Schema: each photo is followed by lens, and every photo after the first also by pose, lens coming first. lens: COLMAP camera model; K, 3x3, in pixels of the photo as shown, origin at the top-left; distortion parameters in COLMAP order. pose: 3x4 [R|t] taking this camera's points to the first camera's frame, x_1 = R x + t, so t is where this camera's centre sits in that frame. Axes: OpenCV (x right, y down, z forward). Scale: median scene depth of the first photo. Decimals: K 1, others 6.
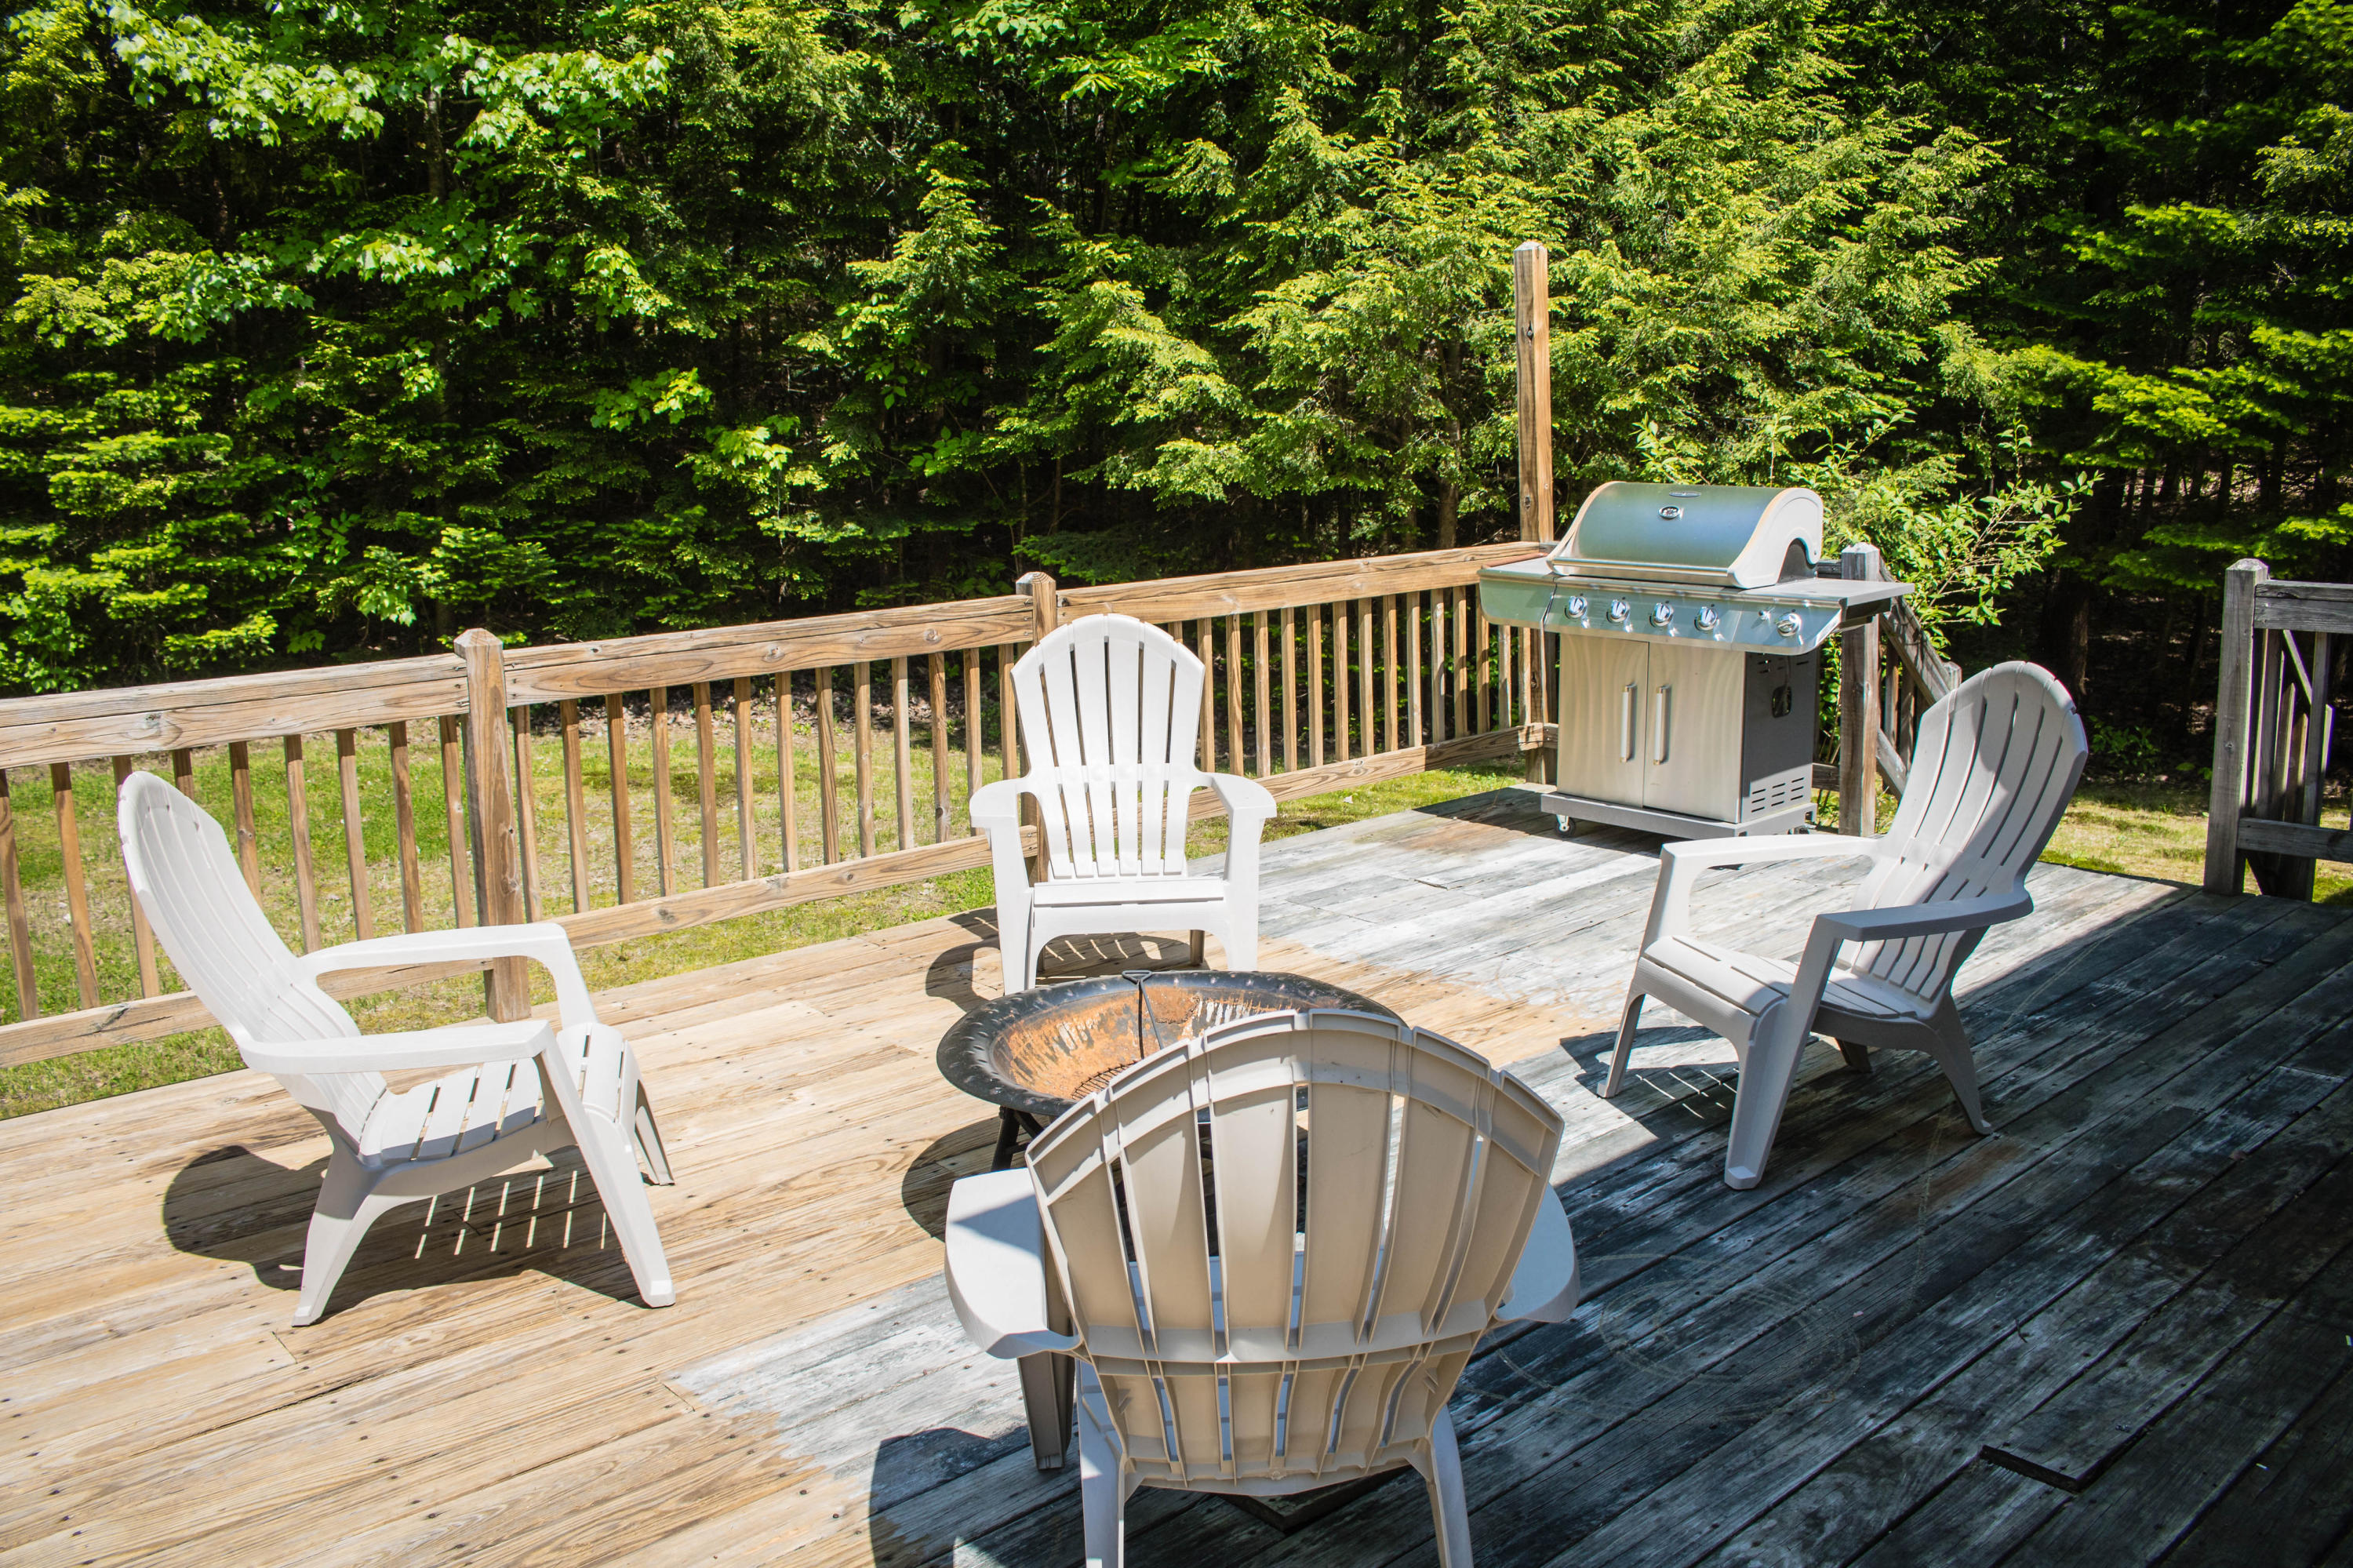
lens RADIAL K [[1978.8, 0, 1177.5], [0, 1978.8, 775.3], [0, 0, 1]] dist [-0.119853, 0.067850]
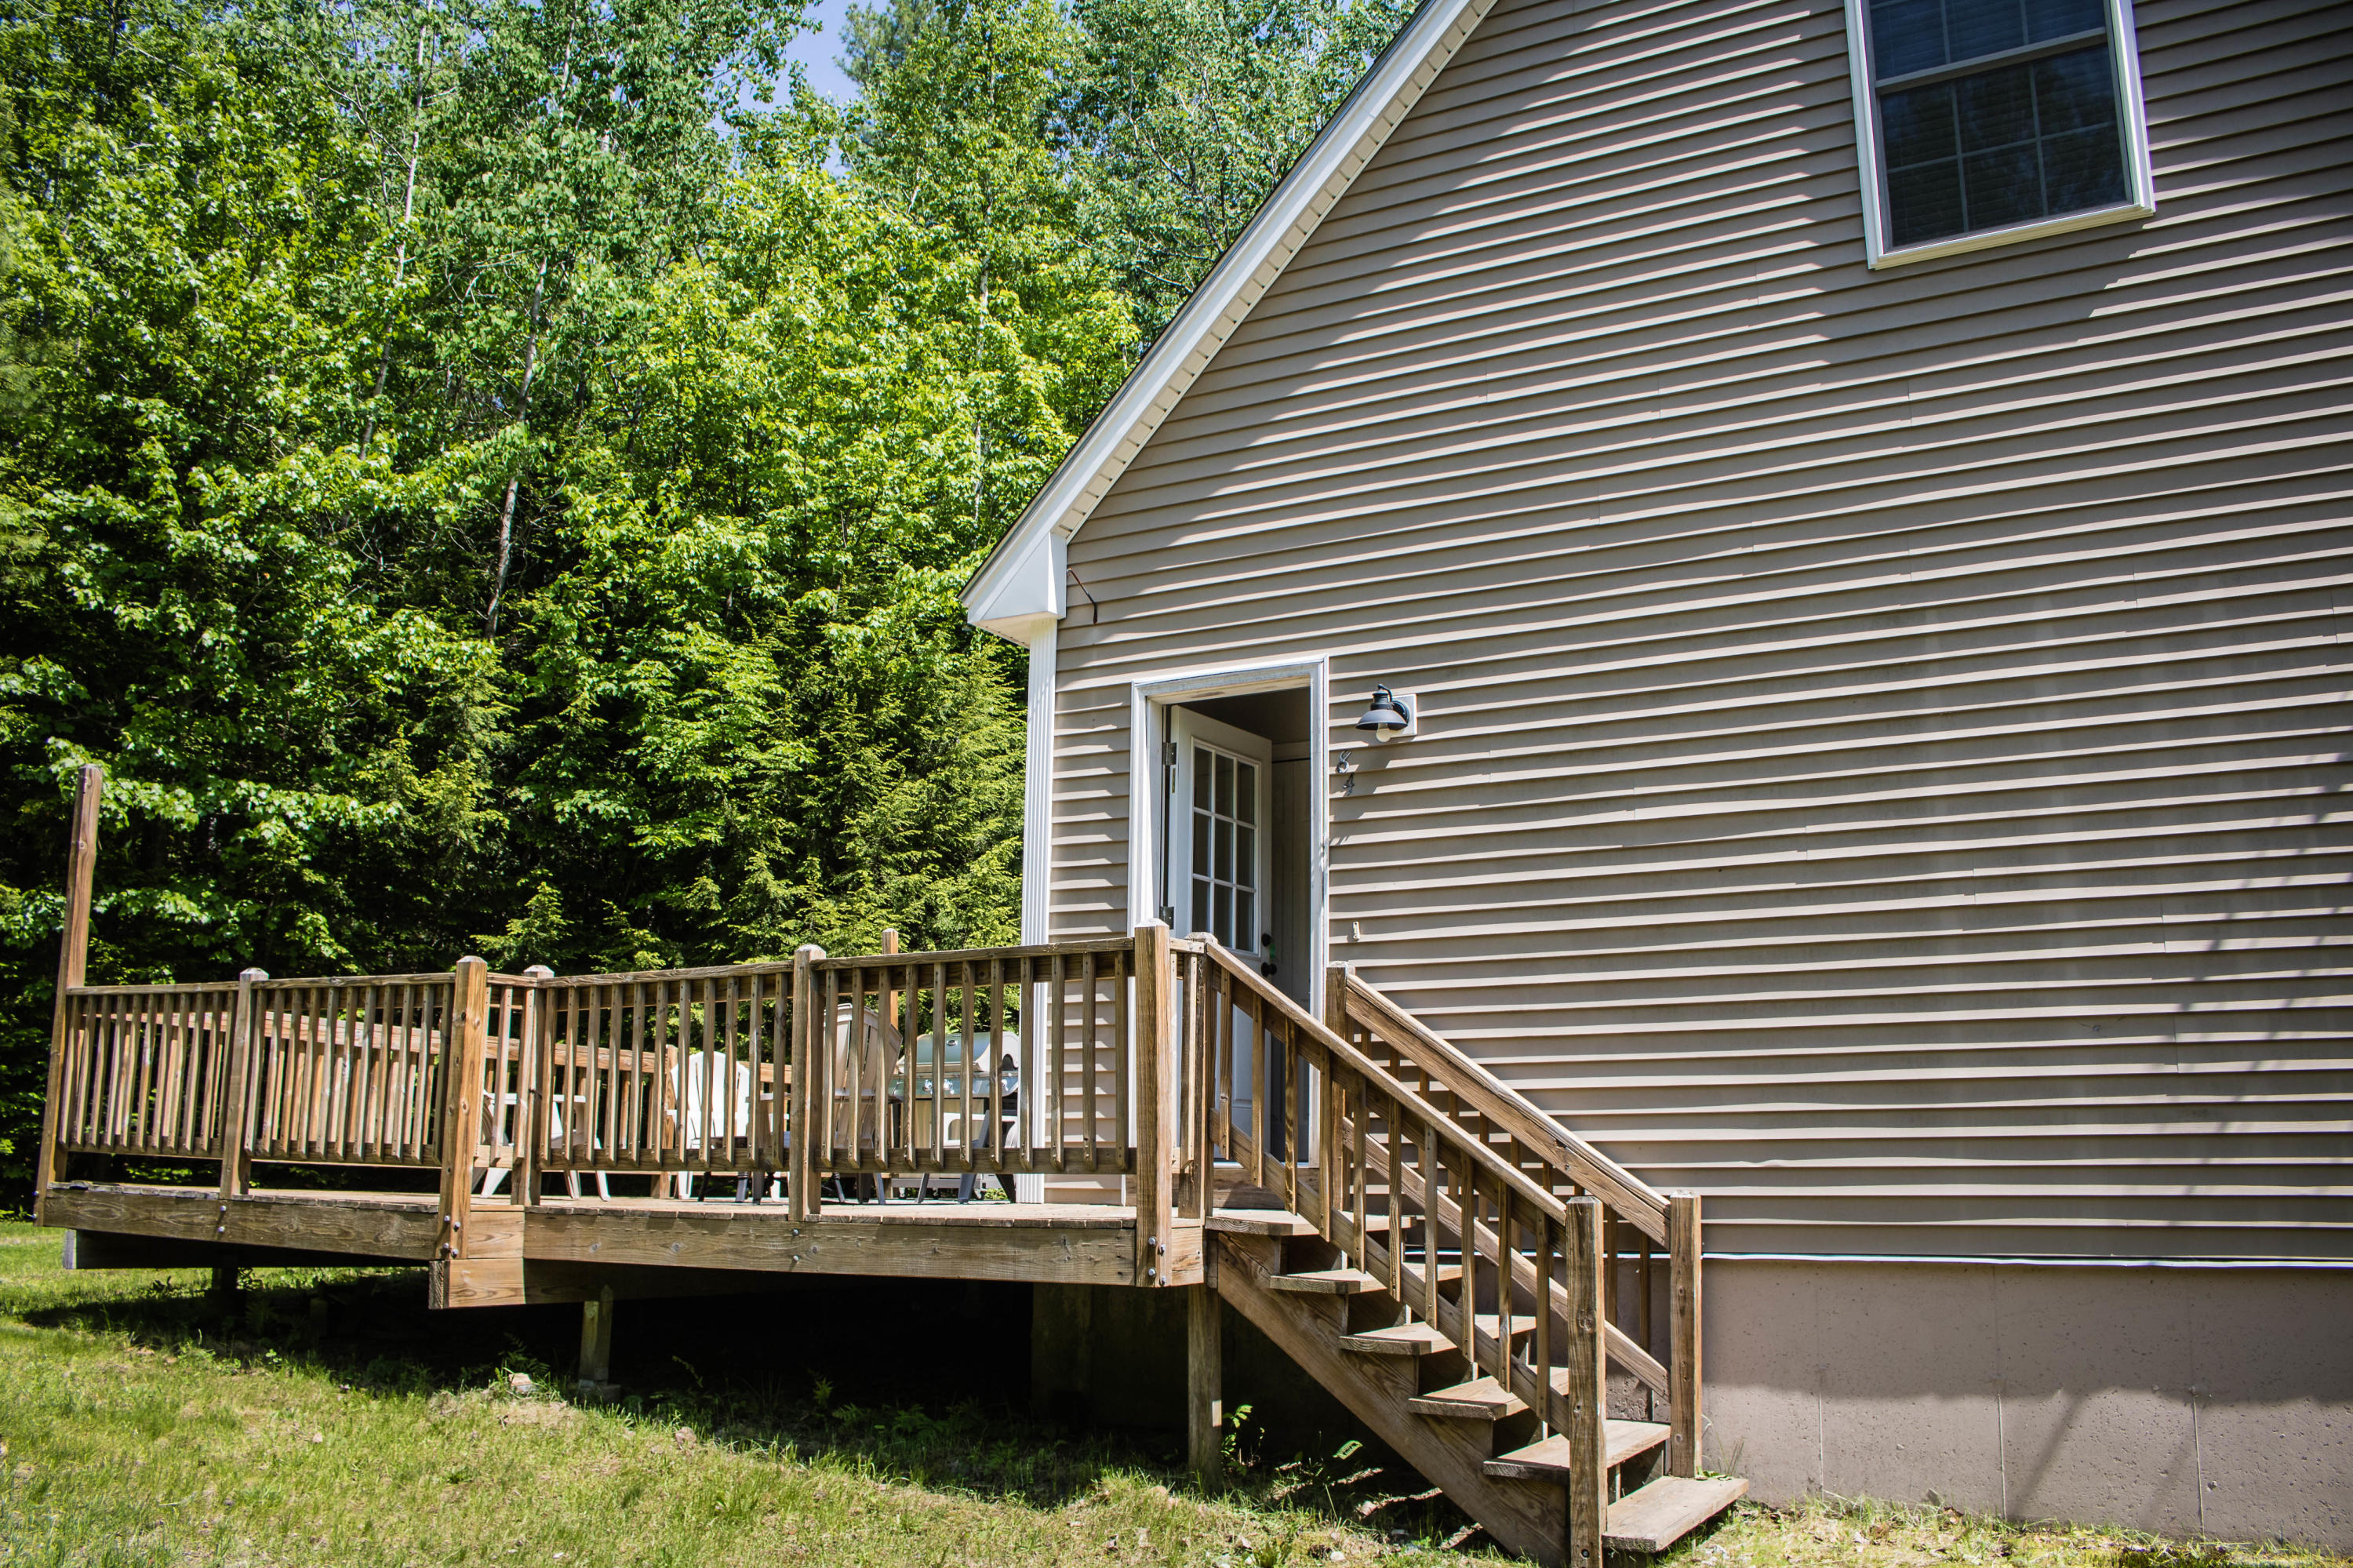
lens RADIAL K [[1978.8, 0, 1196.2], [0, 1978.8, 797.2], [0, 0, 1]] dist [-0.119853, 0.067850]
pose [[0.942972, 0.088283, 0.320952, -0.144010], [0.039813, 0.927356, -0.372057, 0.281675], [-0.330483, 0.363617, 0.870955, -0.707362]]
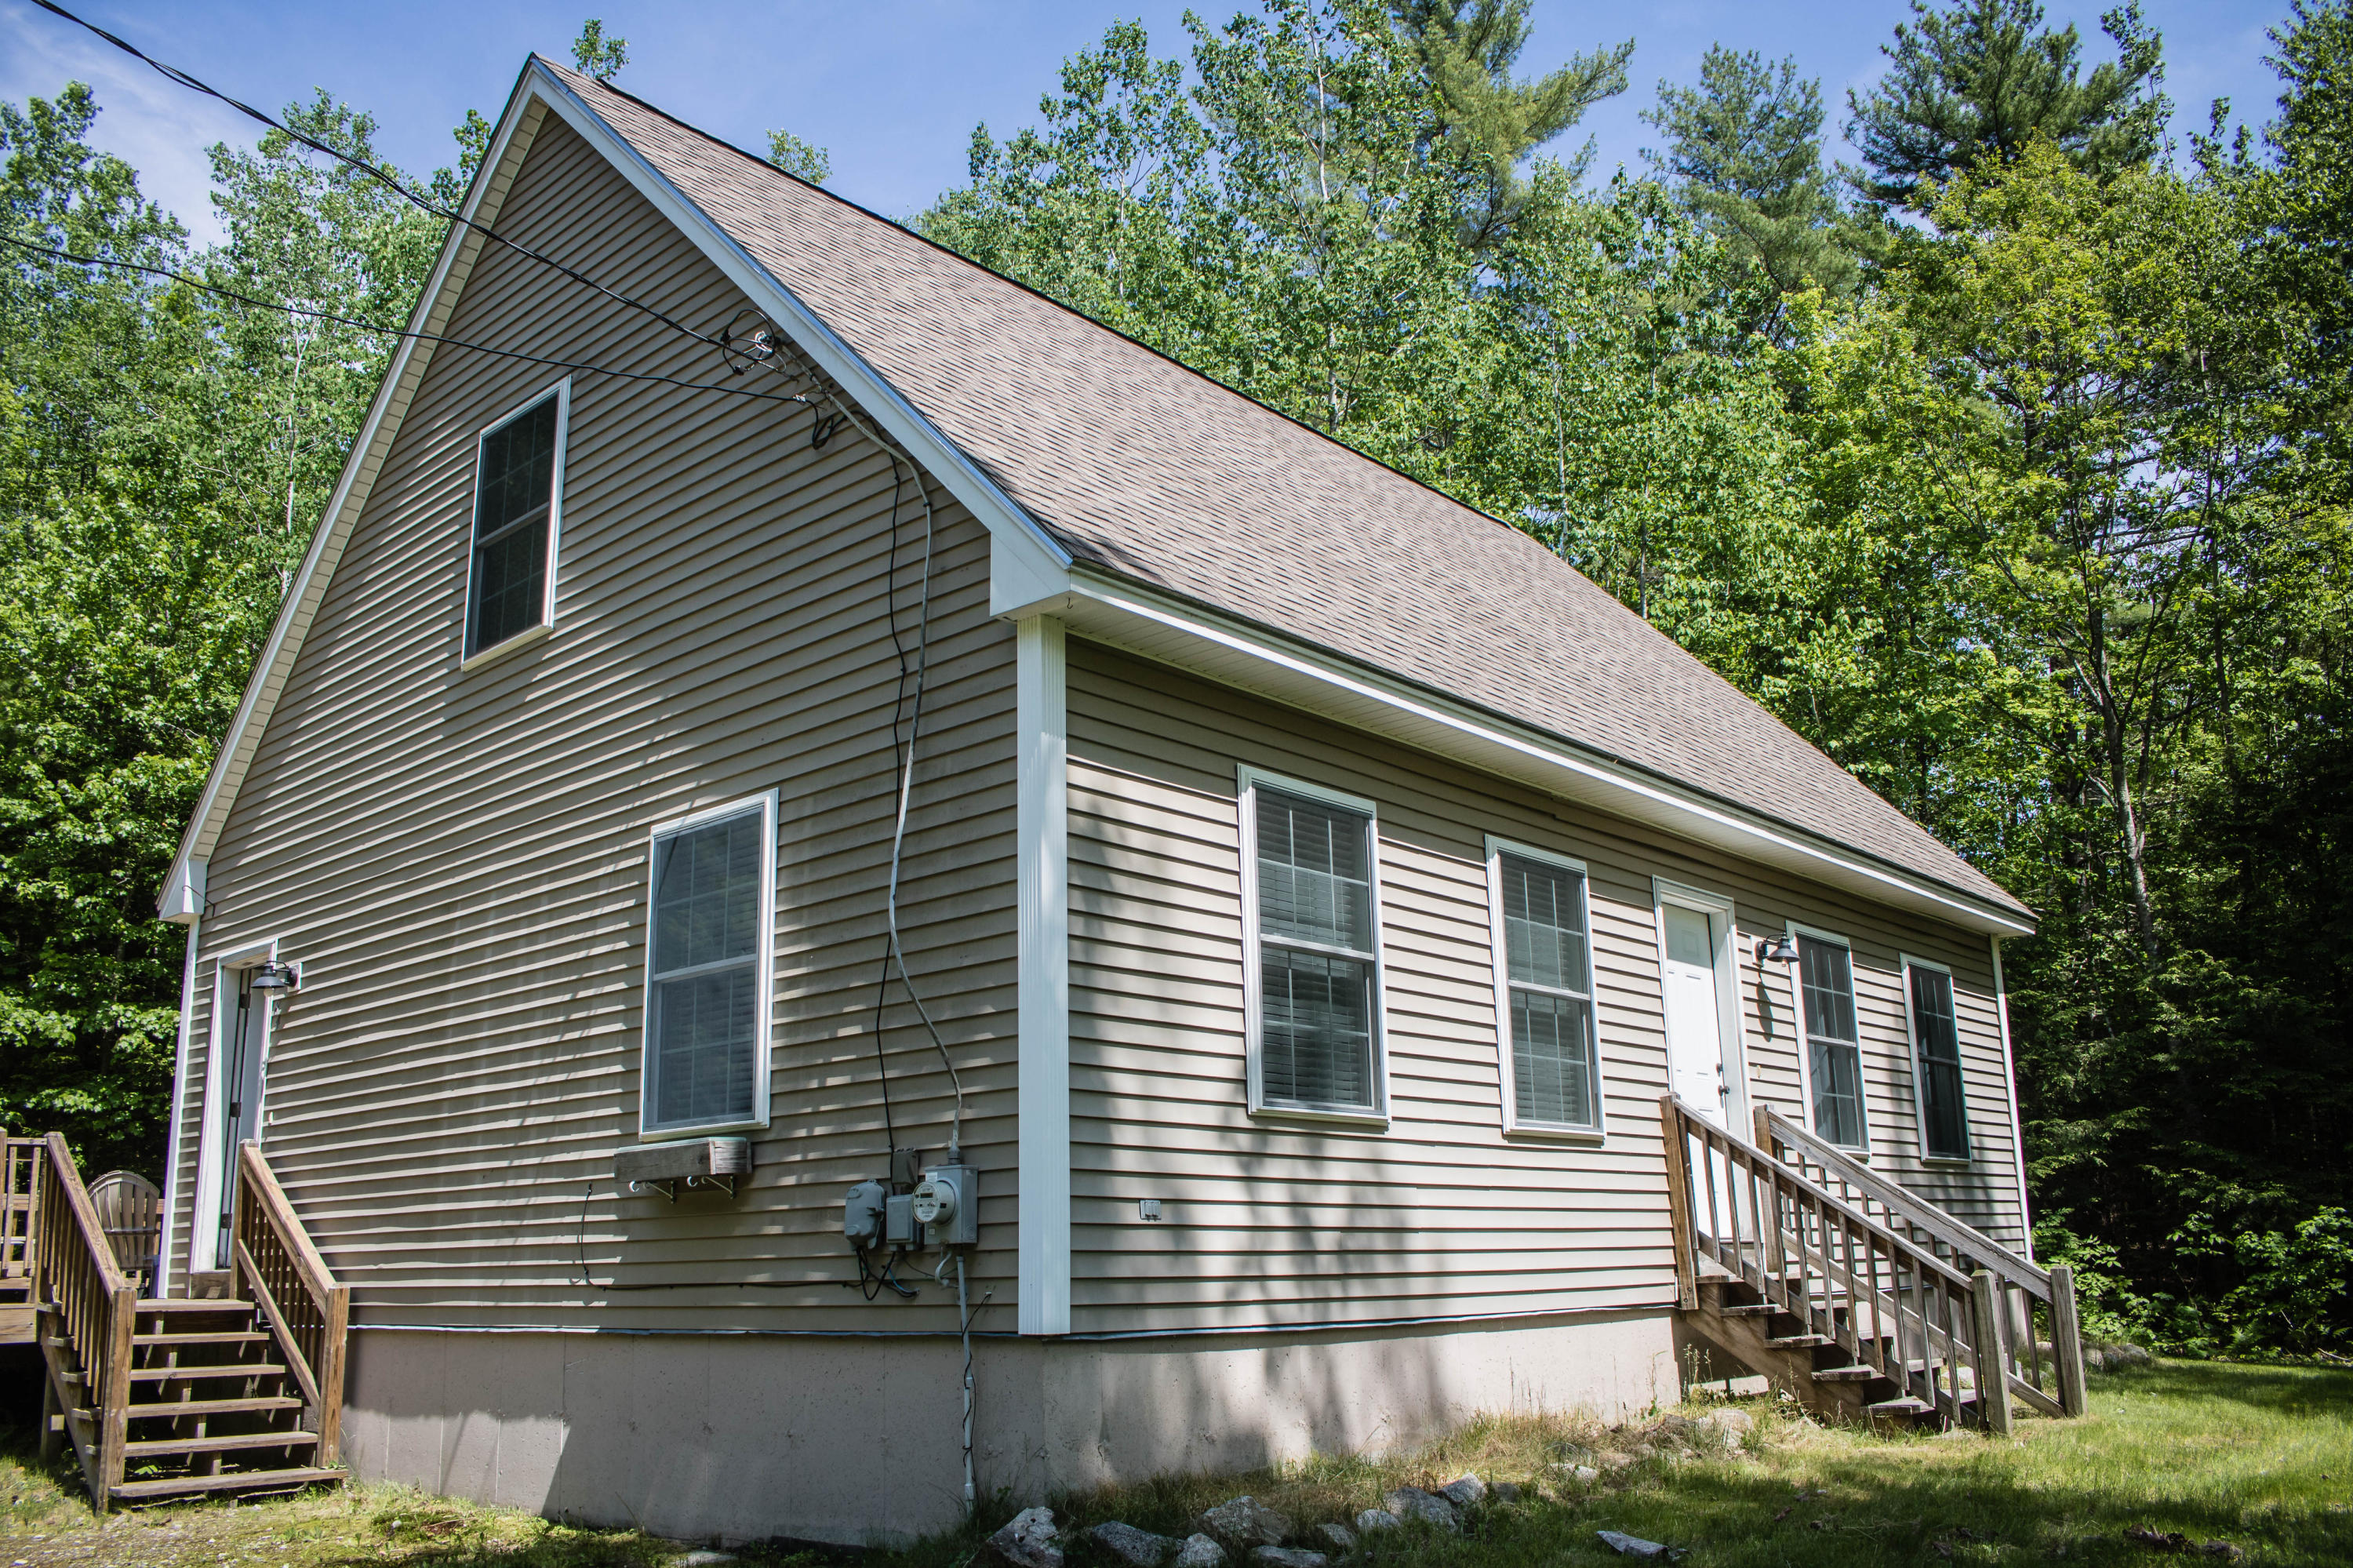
lens RADIAL K [[1978.8, 0, 1184.0], [0, 1978.8, 773.9], [0, 0, 1]] dist [-0.119853, 0.067850]
pose [[0.993124, 0.019103, 0.115500, 0.594252], [0.033265, 0.899880, -0.434866, 0.385292], [-0.112243, 0.435718, 0.893057, -1.241677]]
